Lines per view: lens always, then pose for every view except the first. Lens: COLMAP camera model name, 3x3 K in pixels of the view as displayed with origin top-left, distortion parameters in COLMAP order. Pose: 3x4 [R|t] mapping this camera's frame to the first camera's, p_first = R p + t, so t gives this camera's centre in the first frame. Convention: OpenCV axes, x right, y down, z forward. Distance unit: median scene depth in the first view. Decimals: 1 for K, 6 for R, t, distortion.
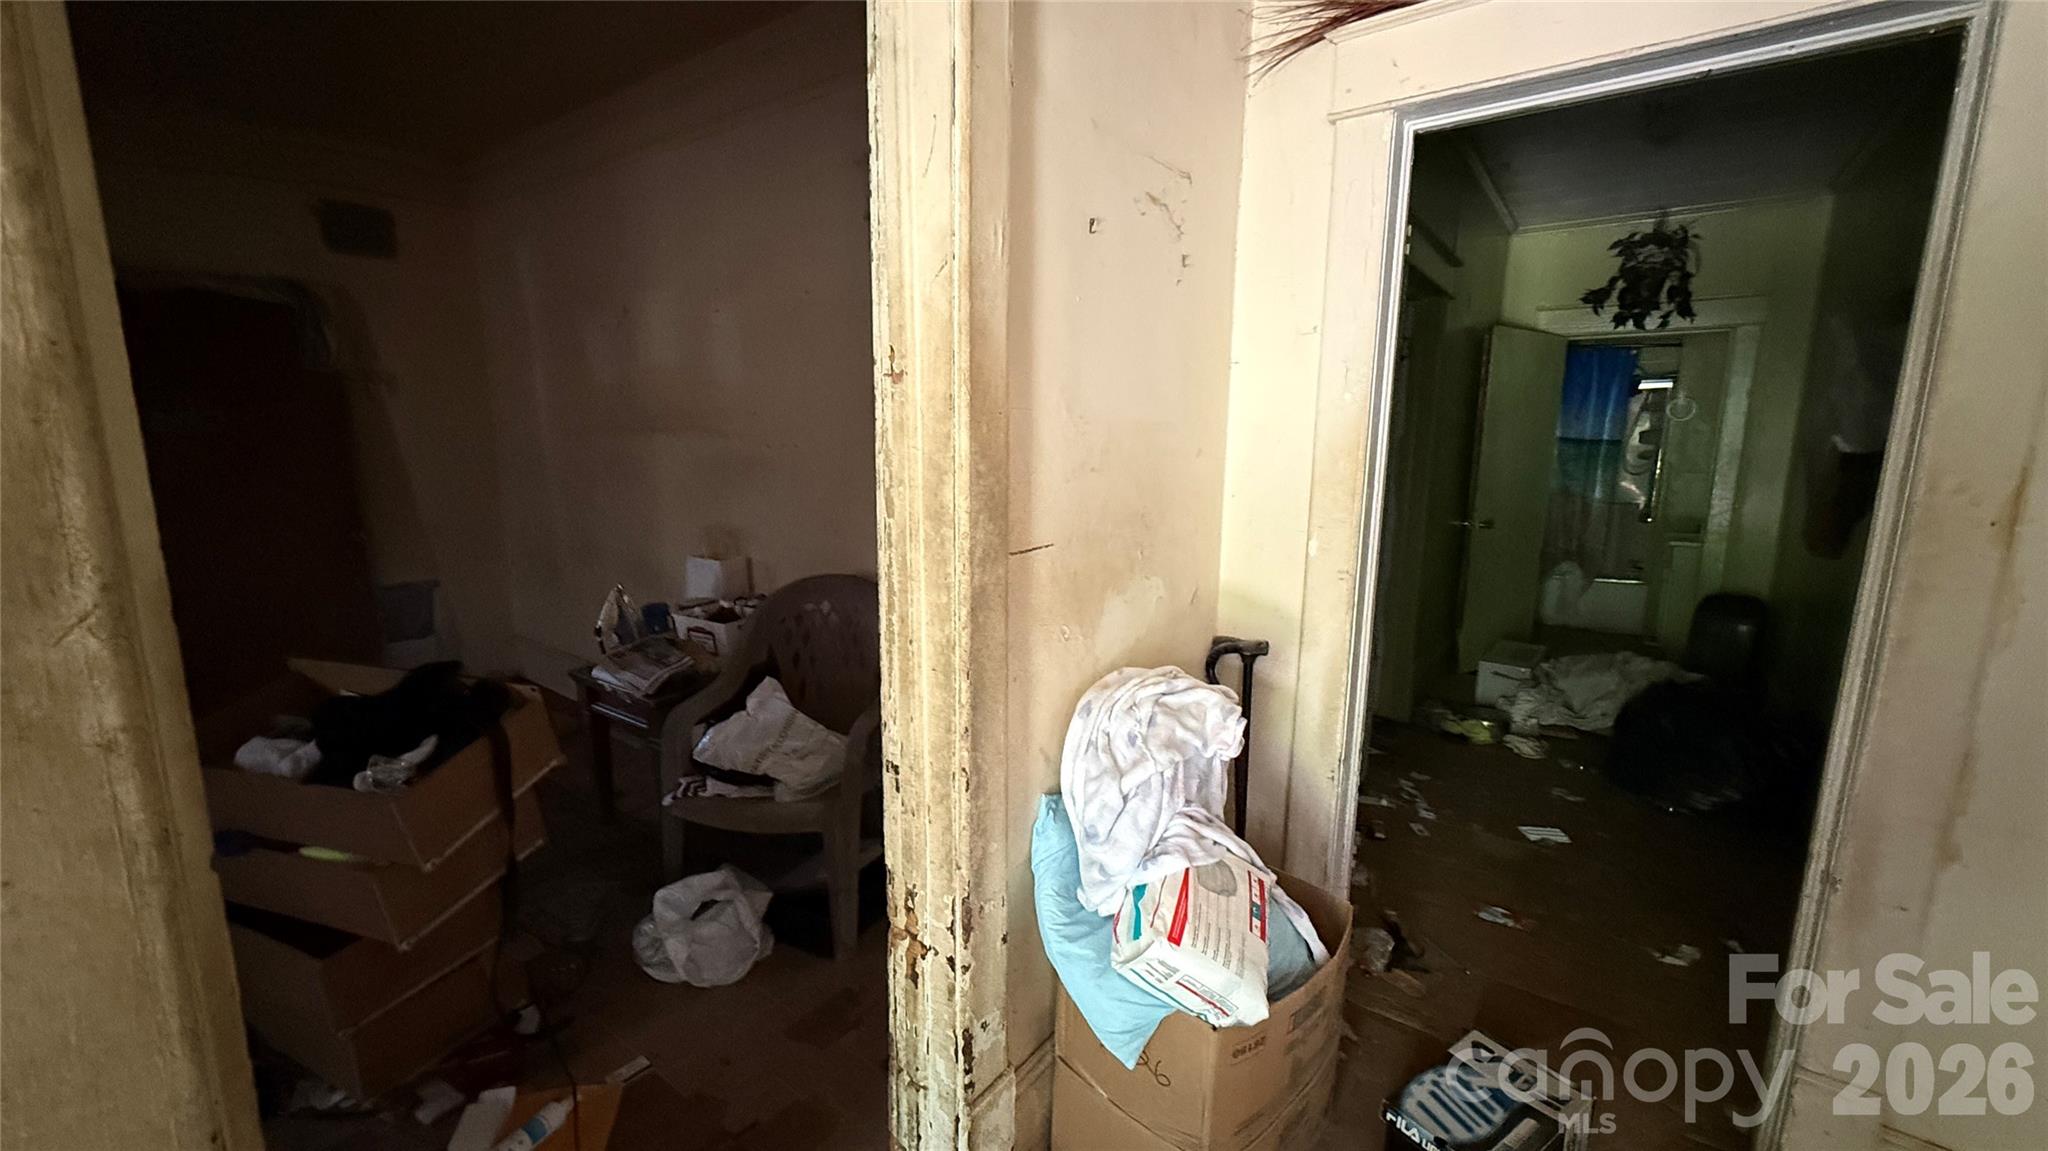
lens RADIAL K [[816.9, 0, 1026.4], [0, 816.9, 574.6], [0, 0, 1]] dist [0.000201, 0.000619]
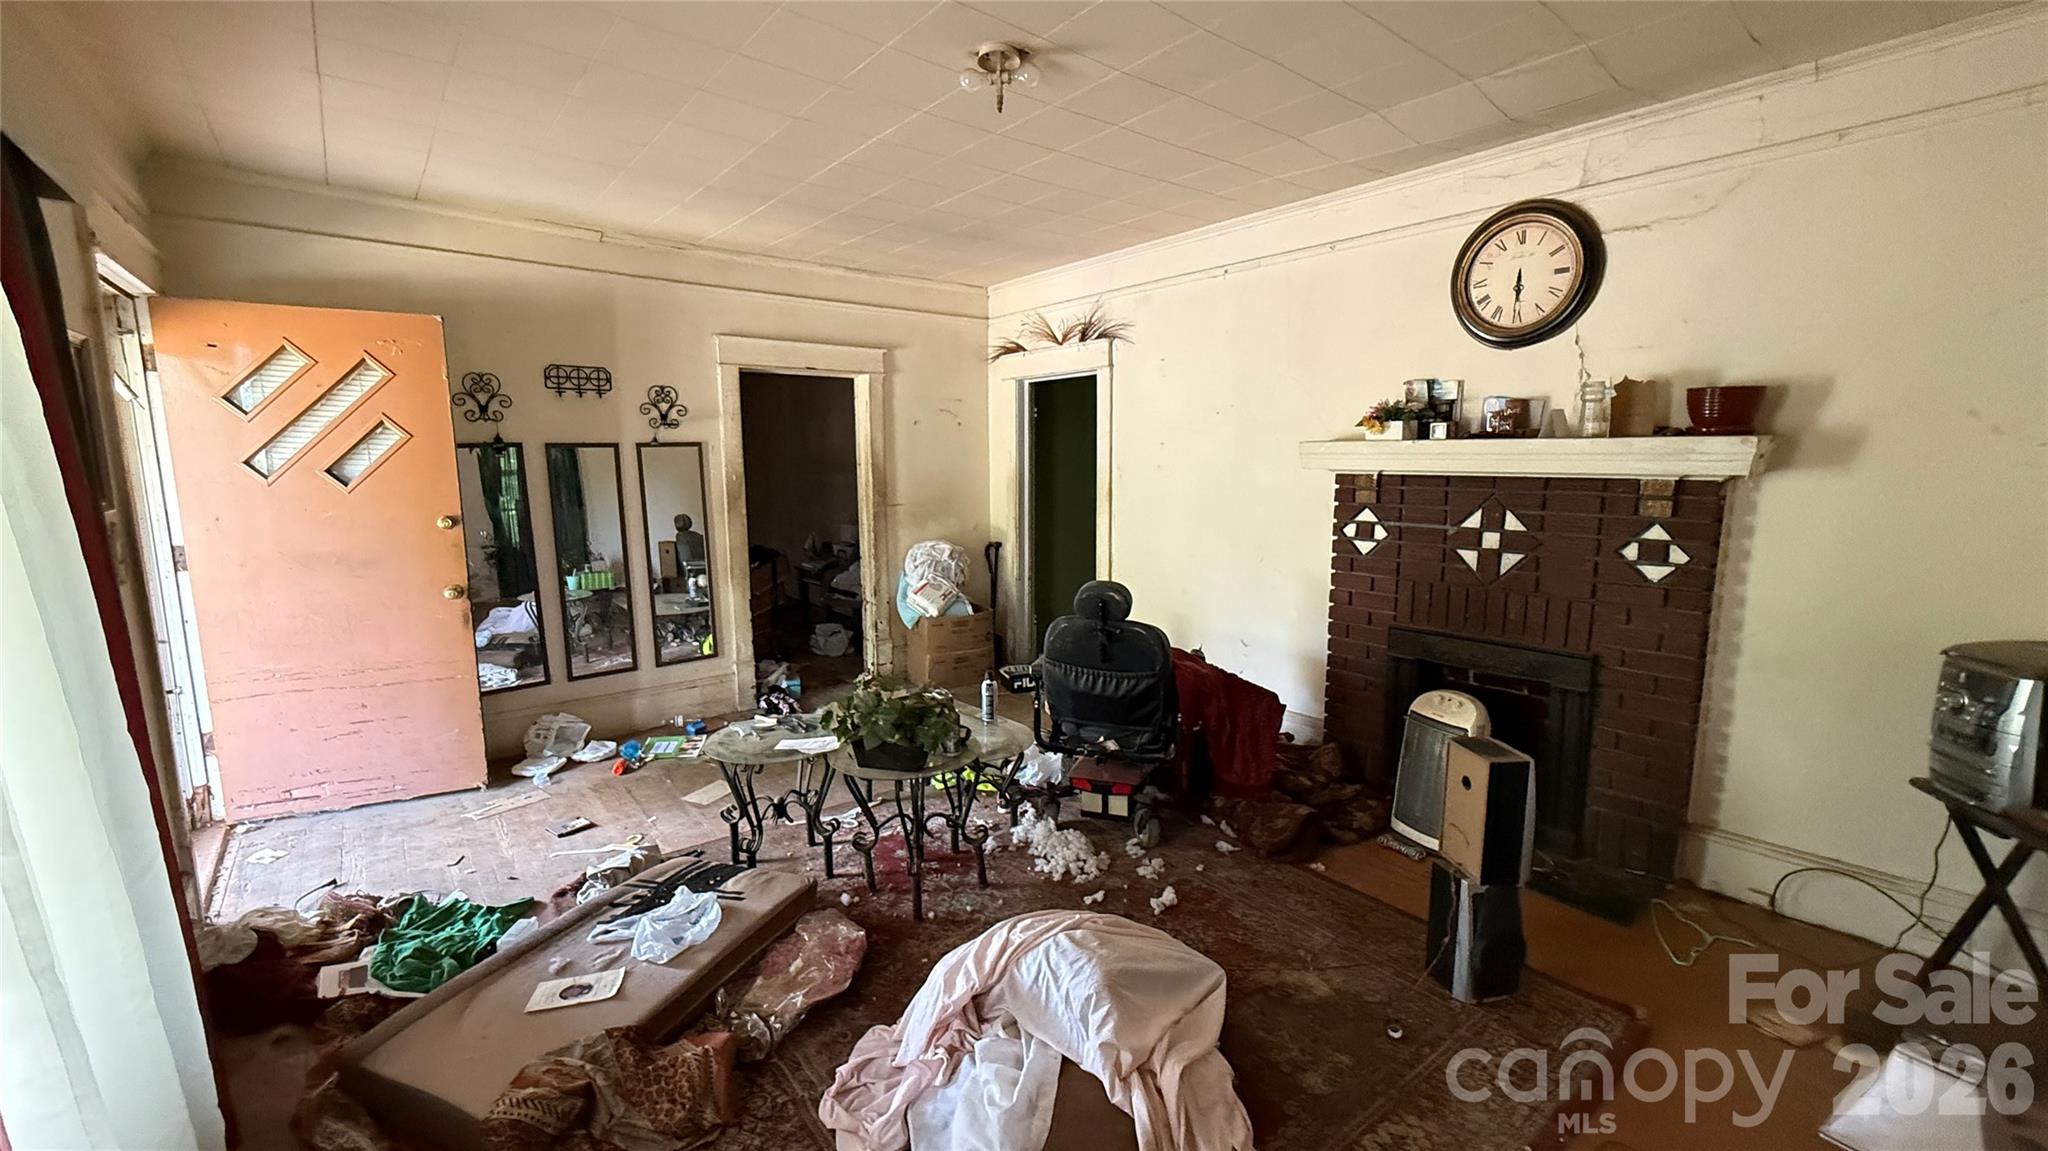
lens RADIAL K [[816.9, 0, 1030.8], [0, 816.9, 572.0], [0, 0, 1]] dist [0.000201, 0.000619]
pose [[0.969988, 0.015361, -0.242665, 1.004397], [-0.022748, 0.999358, -0.027670, 0.242986], [0.242085, 0.032359, 0.969715, -1.680669]]
